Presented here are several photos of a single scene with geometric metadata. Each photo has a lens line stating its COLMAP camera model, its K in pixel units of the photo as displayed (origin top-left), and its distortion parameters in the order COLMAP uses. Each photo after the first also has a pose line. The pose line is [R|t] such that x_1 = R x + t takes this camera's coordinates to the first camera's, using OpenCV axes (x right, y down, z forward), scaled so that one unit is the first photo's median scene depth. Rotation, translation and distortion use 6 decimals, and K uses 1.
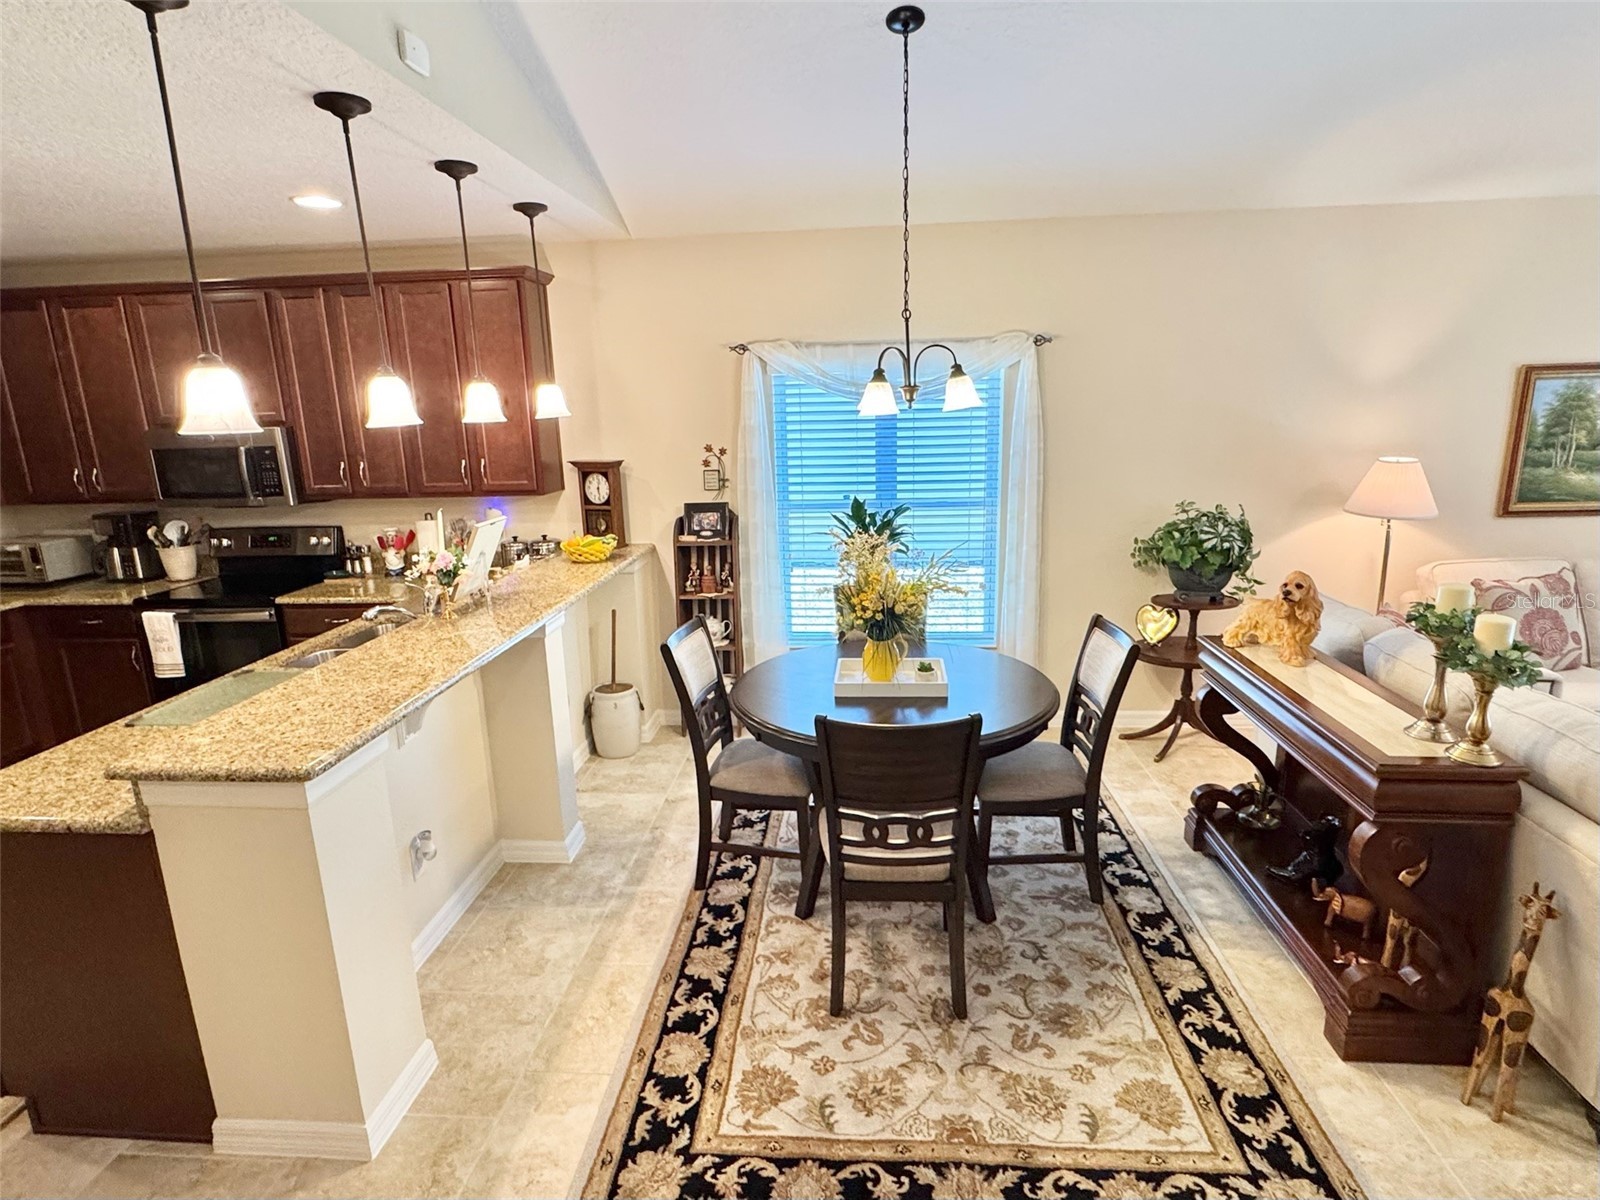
lens RADIAL K [[835.7, 0, 802.7], [0, 835.7, 597.3], [0, 0, 1]] dist [0.000975, -0.001074]
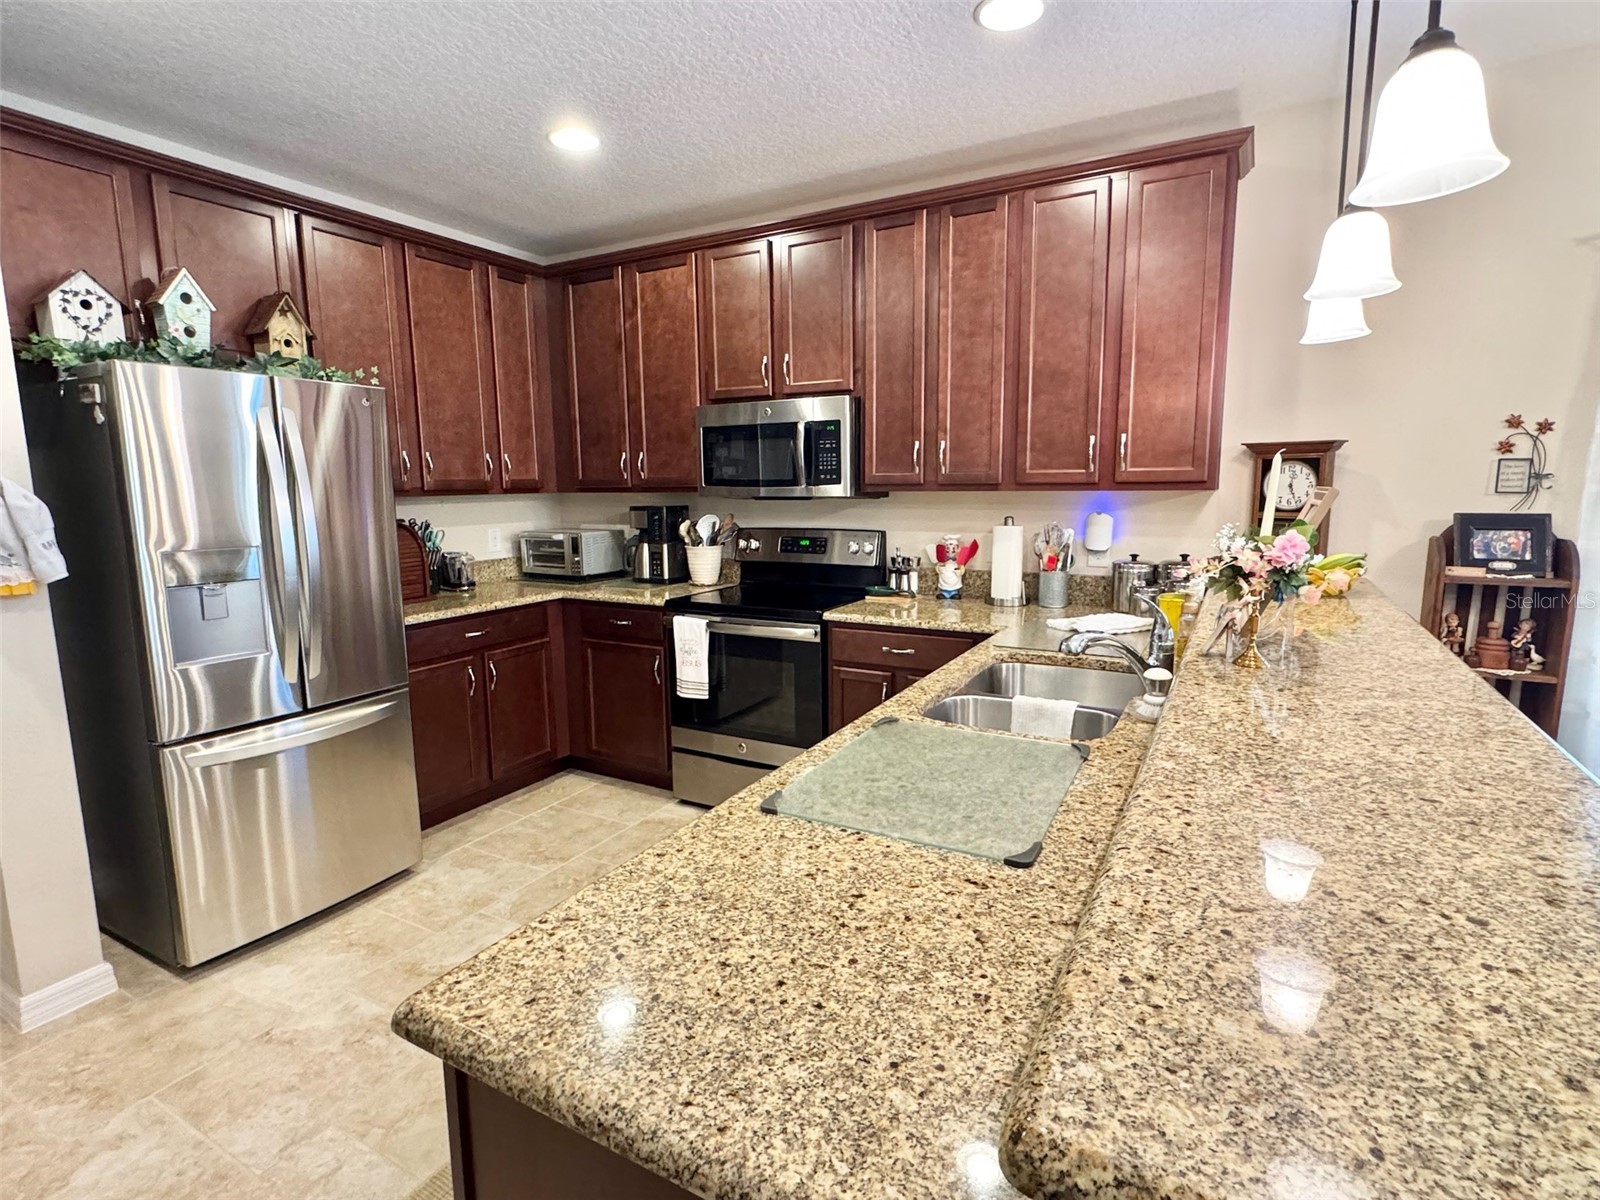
lens RADIAL K [[797.8, 0, 798.8], [0, 797.8, 599.3], [0, 0, 1]] dist [-0.001708, -0.000122]
pose [[0.908320, 0.077105, -0.411107, -0.347850], [-0.106816, 0.993033, -0.049755, 0.027675], [0.404406, 0.089107, 0.910228, 0.320897]]
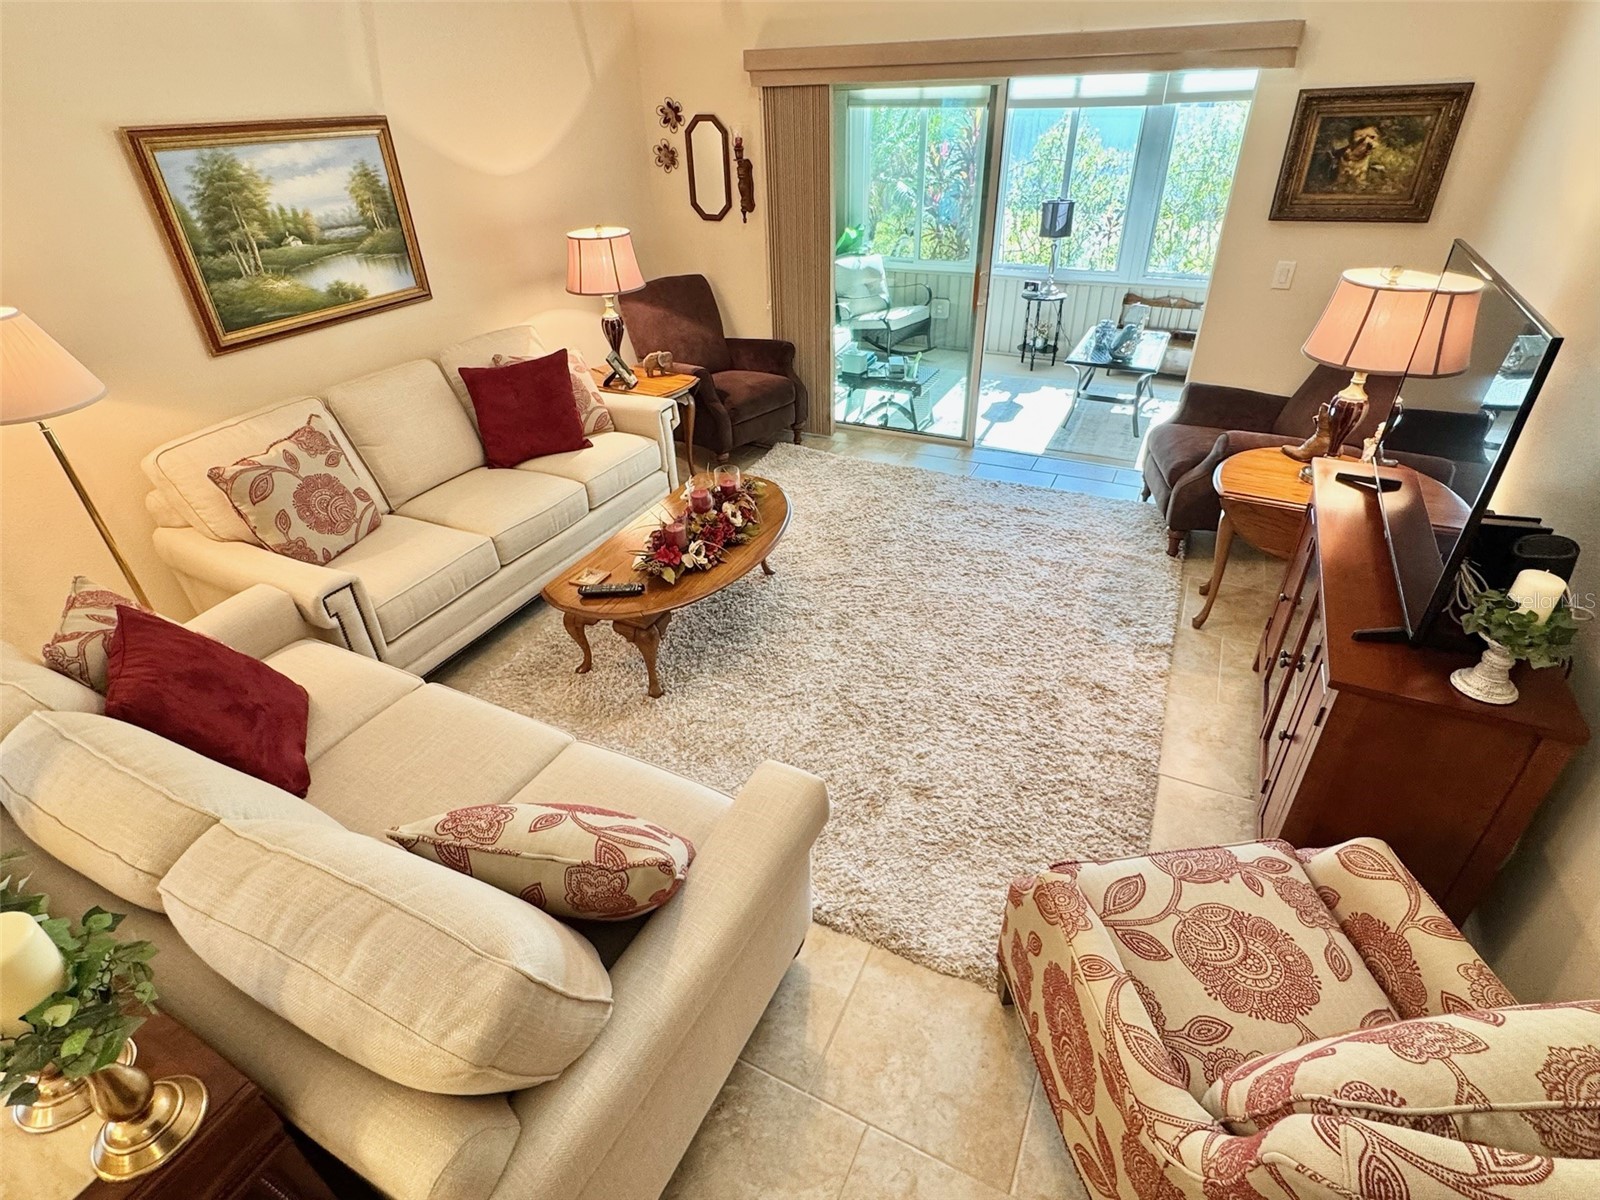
lens RADIAL K [[797.8, 0, 801.9], [0, 797.8, 596.5], [0, 0, 1]] dist [-0.001708, -0.000122]
pose [[0.369812, -0.479881, 0.795584, 0.362367], [0.222606, 0.877112, 0.425583, -0.094625], [-0.902045, 0.019716, 0.431191, 0.230877]]
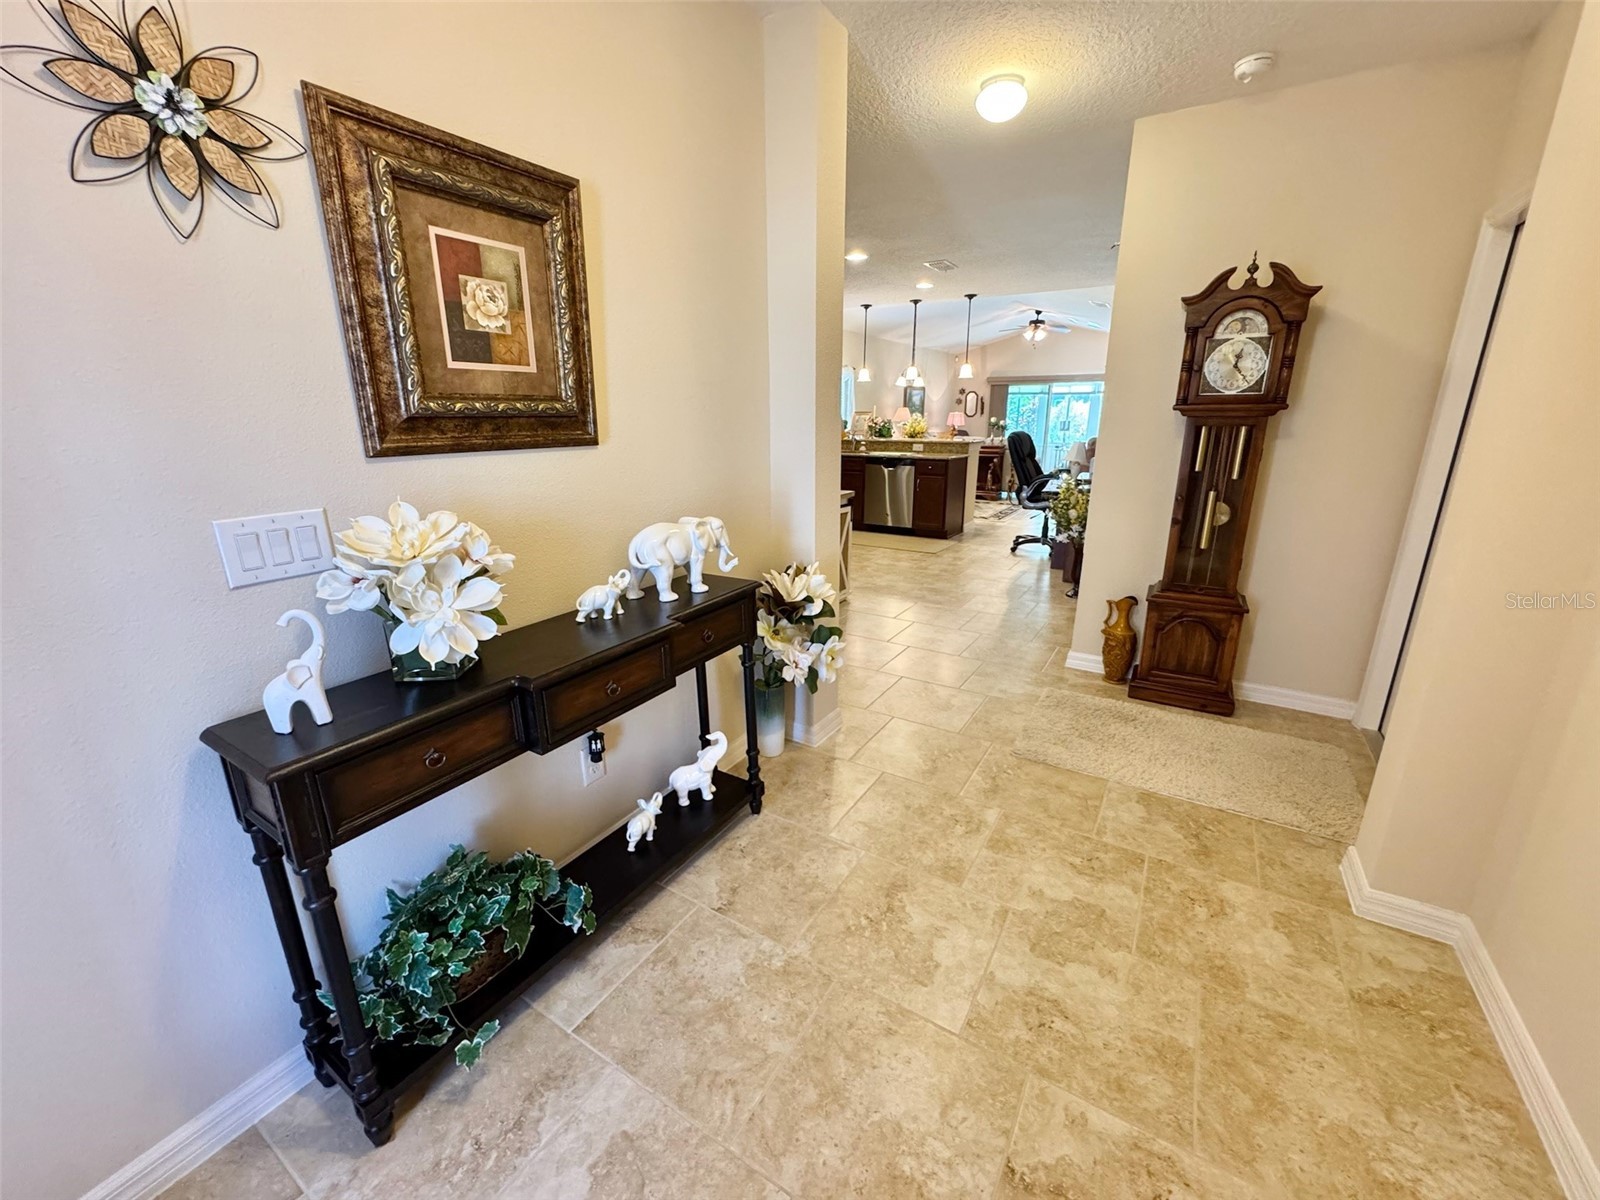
lens RADIAL K [[639.8, 0, 799.3], [0, 639.8, 590.4], [0, 0, 1]] dist [0.000492, 0.000656]
pose [[0.462619, -0.212964, 0.860599, -2.141882], [0.190901, 0.971877, 0.137881, 0.151811], [-0.865760, 0.100502, 0.490263, 0.031500]]
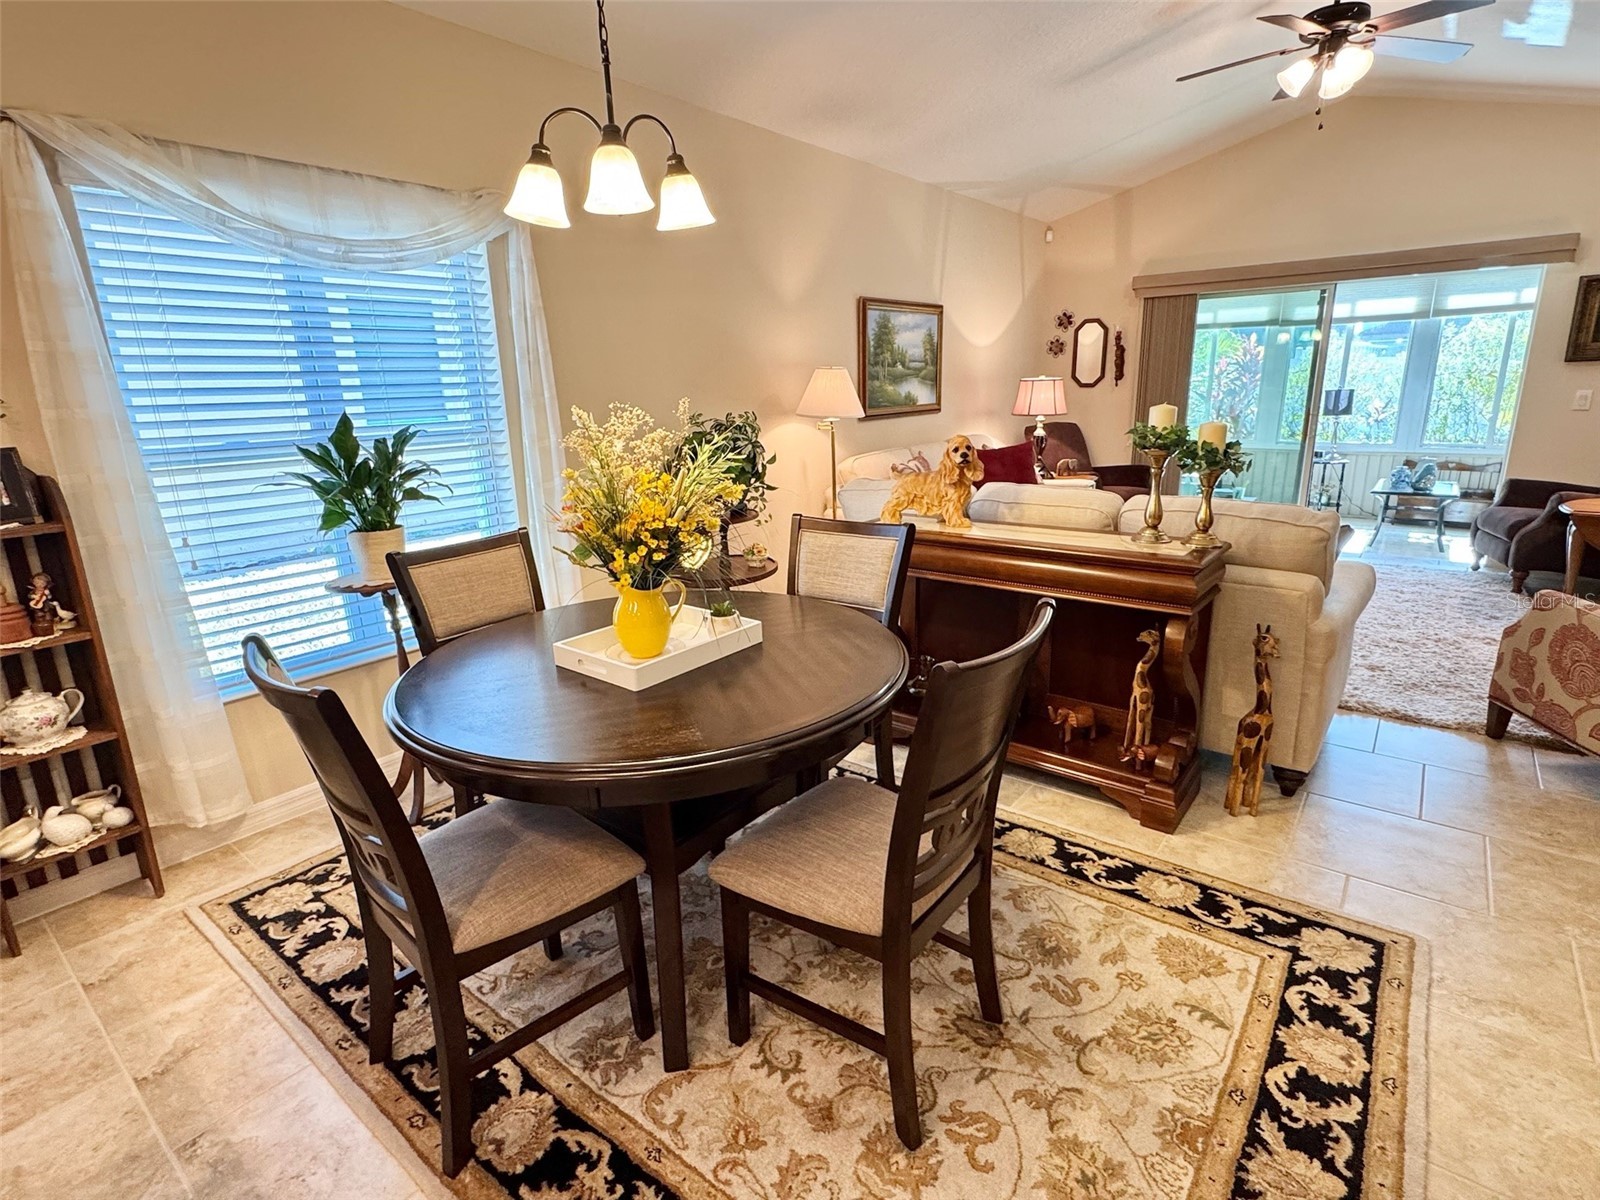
lens RADIAL K [[797.8, 0, 800.8], [0, 797.8, 599.3], [0, 0, 1]] dist [-0.001708, -0.000122]
pose [[0.557068, -0.209095, 0.803713, -0.236817], [0.200914, 0.972968, 0.113871, 0.010141], [-0.805797, 0.098044, 0.584020, 0.400865]]
